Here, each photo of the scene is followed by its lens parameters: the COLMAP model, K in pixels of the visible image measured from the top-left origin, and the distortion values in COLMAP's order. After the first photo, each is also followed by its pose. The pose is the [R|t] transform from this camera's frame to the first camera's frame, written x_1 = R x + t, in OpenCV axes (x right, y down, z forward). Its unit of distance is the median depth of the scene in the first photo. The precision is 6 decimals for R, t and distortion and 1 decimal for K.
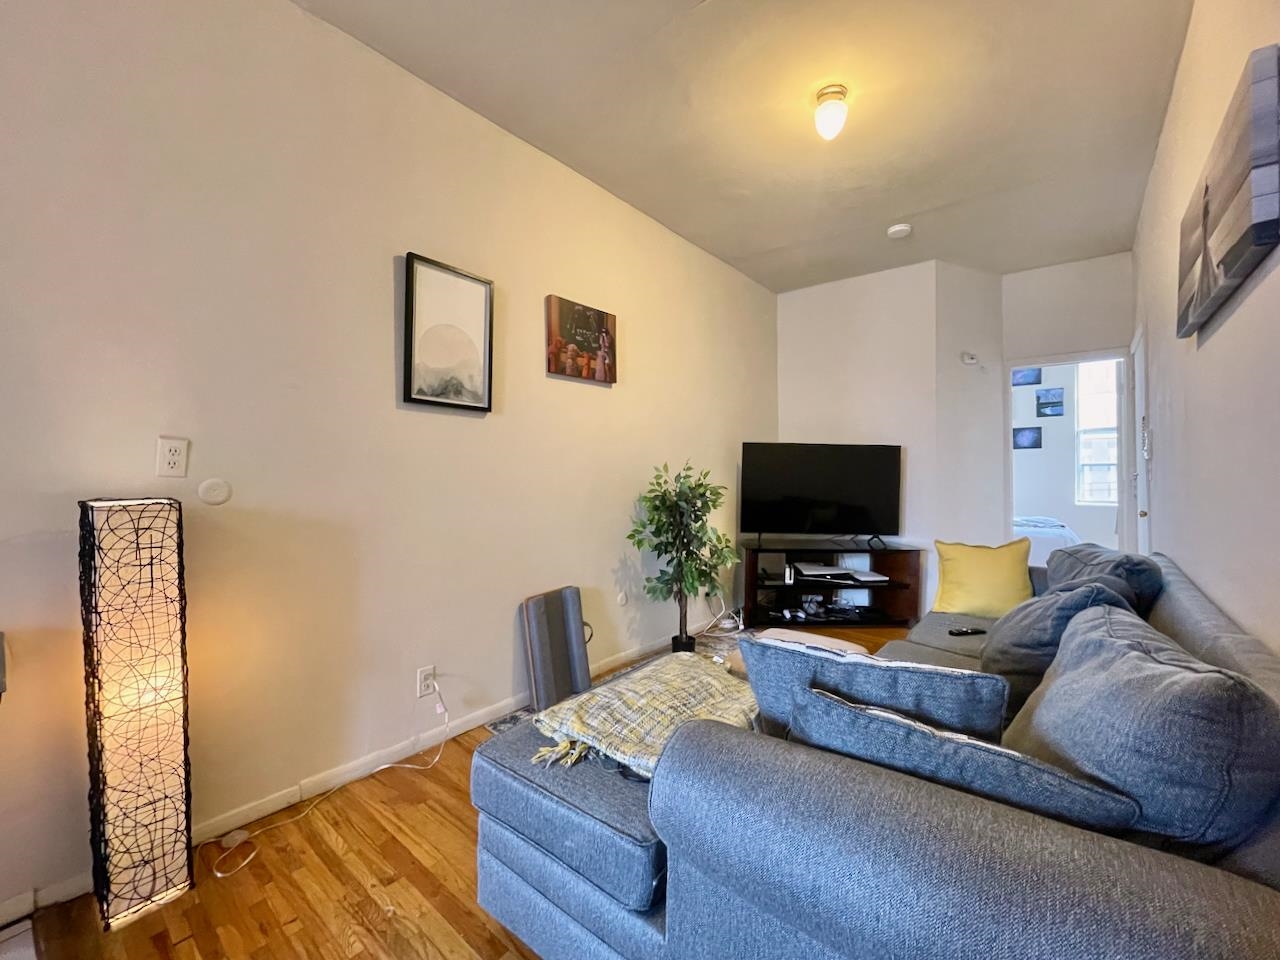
lens RADIAL K [[522.7, 0, 630.1], [0, 522.7, 478.6], [0, 0, 1]] dist [-0.005085, -0.001047]
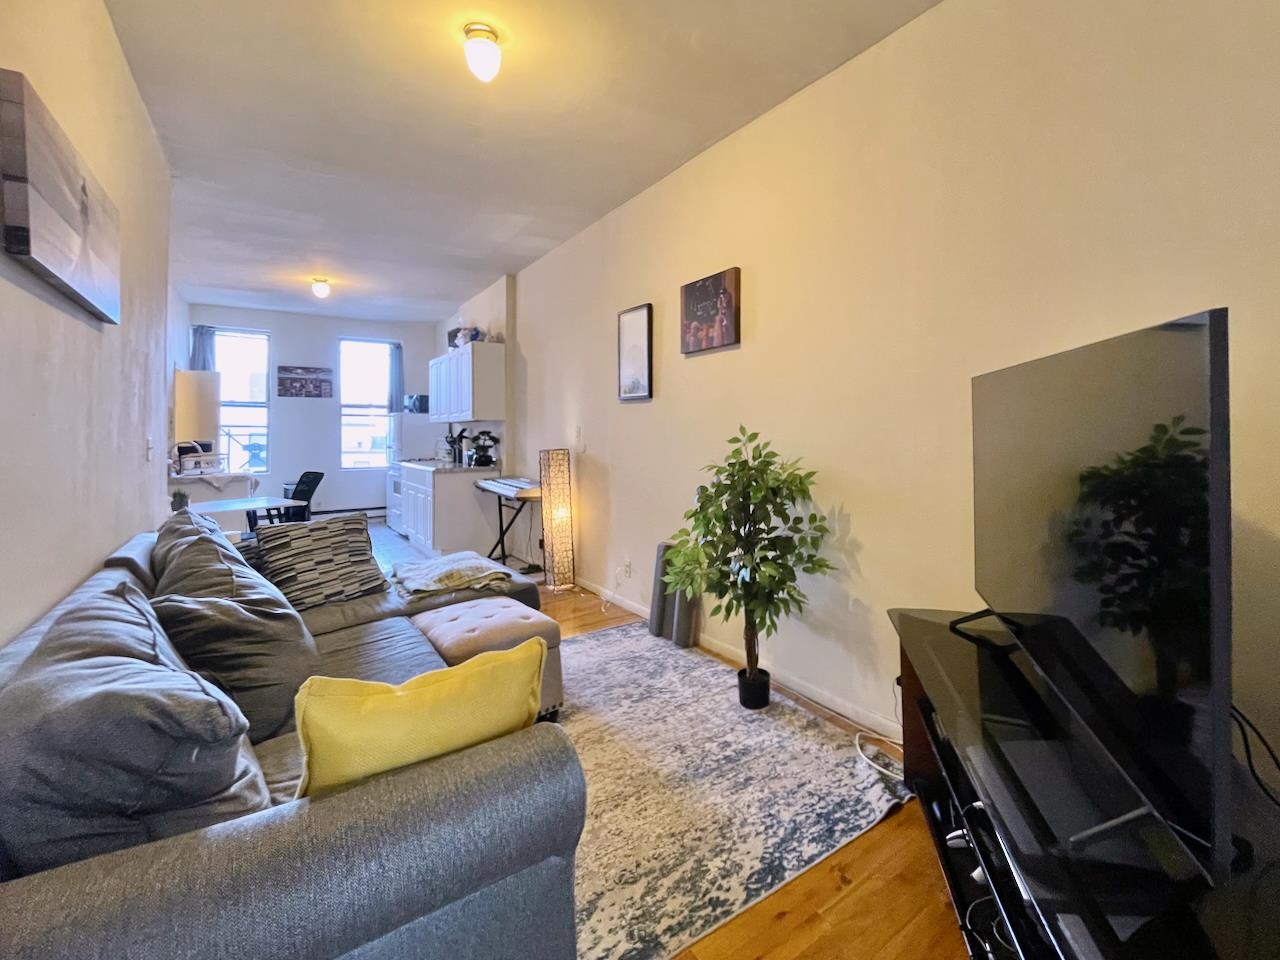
lens RADIAL K [[566.5, 0, 710.0], [0, 566.5, 436.0], [0, 0, 1]] dist [0.000599, -0.001672]
pose [[-0.202938, 0.012874, -0.979107, 1.093520], [0.000630, 0.999915, 0.013018, -0.043105], [0.979191, 0.002025, -0.202929, 1.363607]]
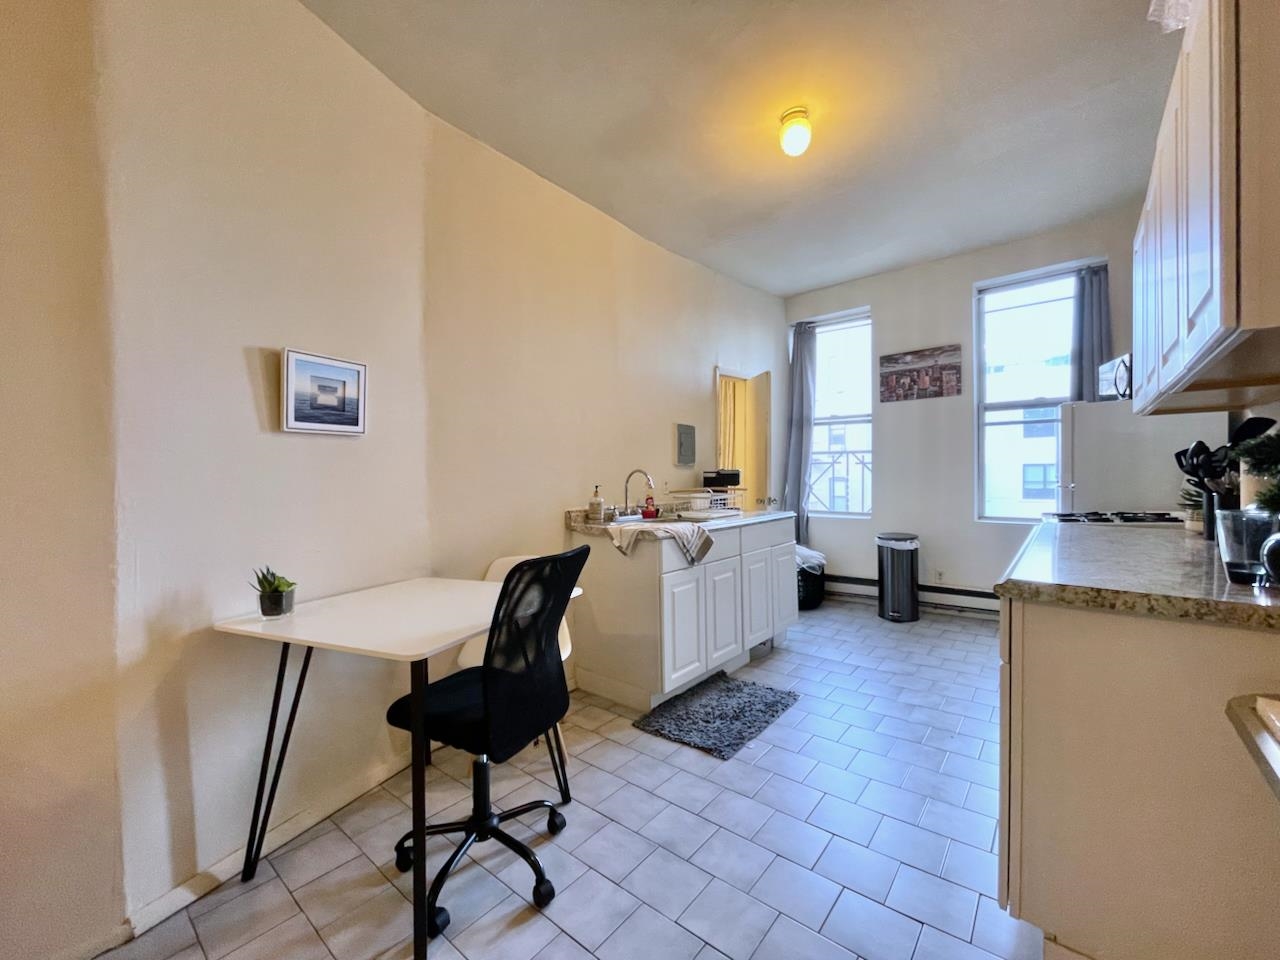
lens RADIAL K [[522.7, 0, 625.6], [0, 522.7, 483.1], [0, 0, 1]] dist [-0.005085, -0.001047]
pose [[-0.999629, 0.022113, 0.015898, -0.415585], [0.022466, 0.999497, 0.022374, 0.001737], [-0.015395, 0.022723, -0.999623, 0.418649]]
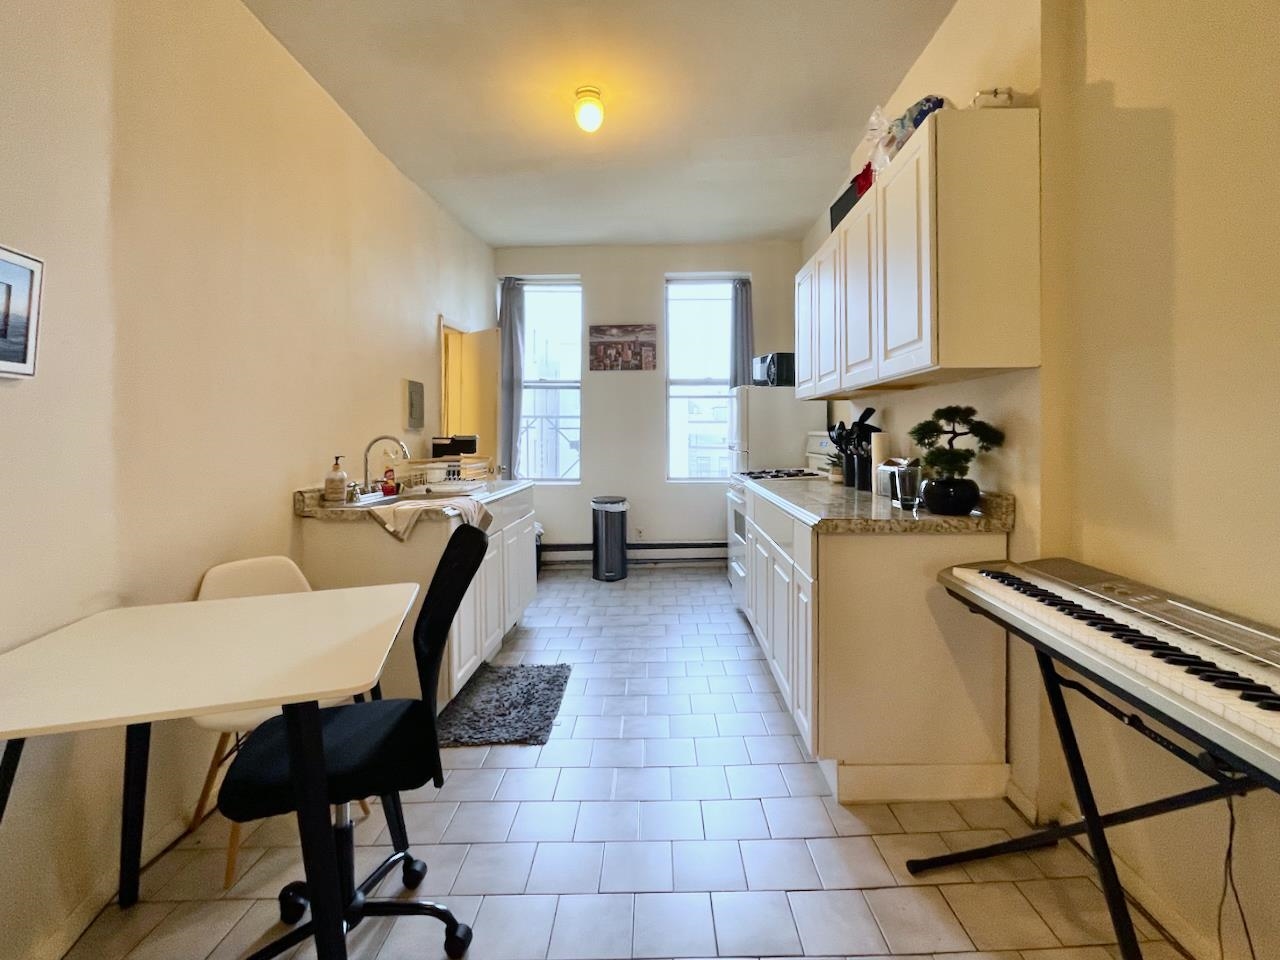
lens RADIAL K [[605.6, 0, 652.4], [0, 605.6, 433.2], [0, 0, 1]] dist [0.005241, -0.001888]
pose [[-0.774965, 0.014068, -0.631848, -0.099463], [0.009421, 0.999898, 0.010708, -0.013537], [0.631934, 0.002345, -0.775018, 0.409182]]
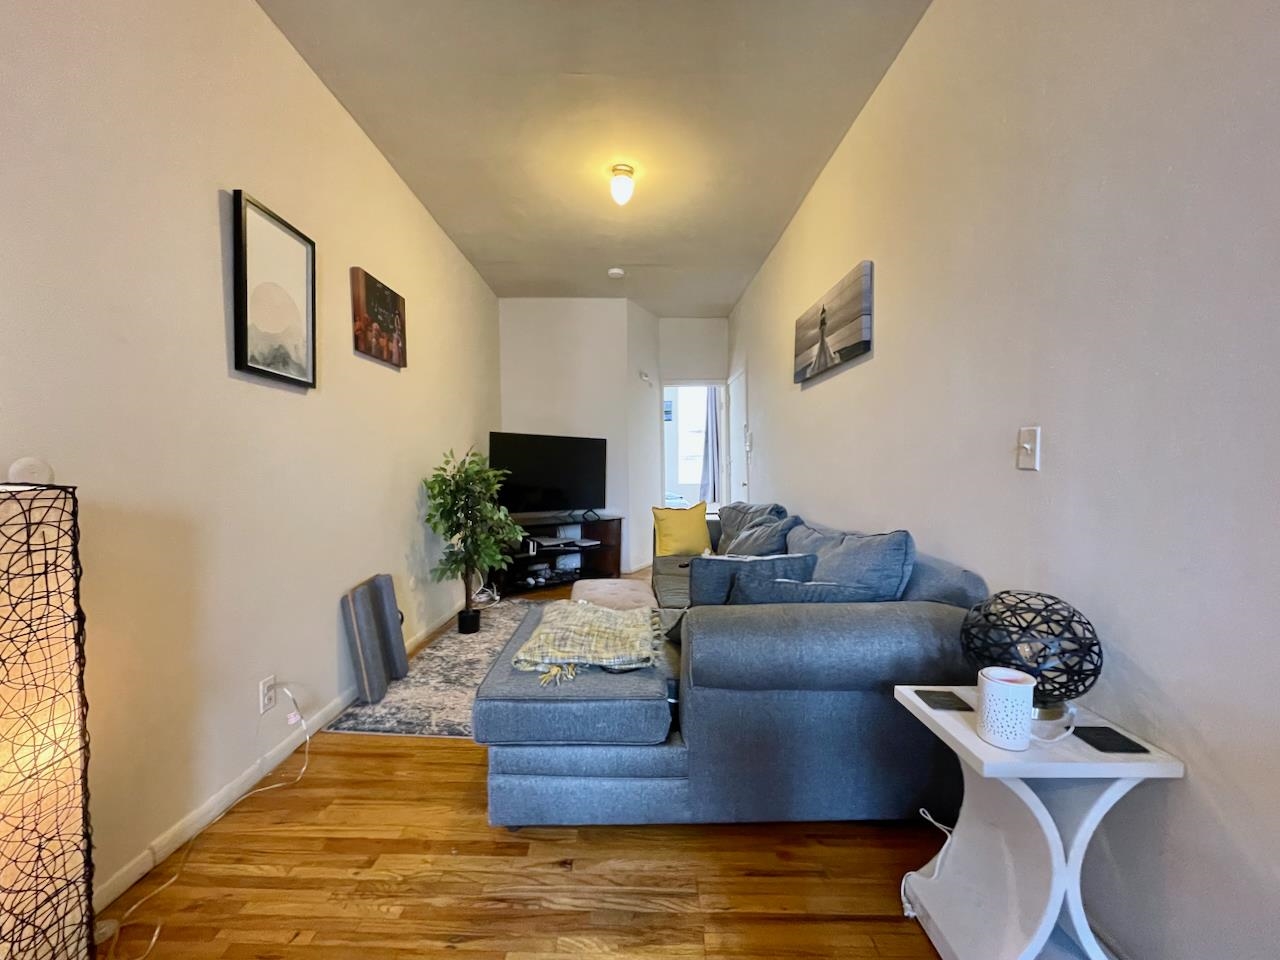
lens RADIAL K [[522.7, 0, 626.1], [0, 522.7, 481.0], [0, 0, 1]] dist [-0.005085, -0.001047]
pose [[0.771349, -0.021576, 0.636047, -0.401082], [0.006869, 0.999649, 0.025579, 0.012691], [-0.636376, -0.015362, 0.771226, -0.038637]]
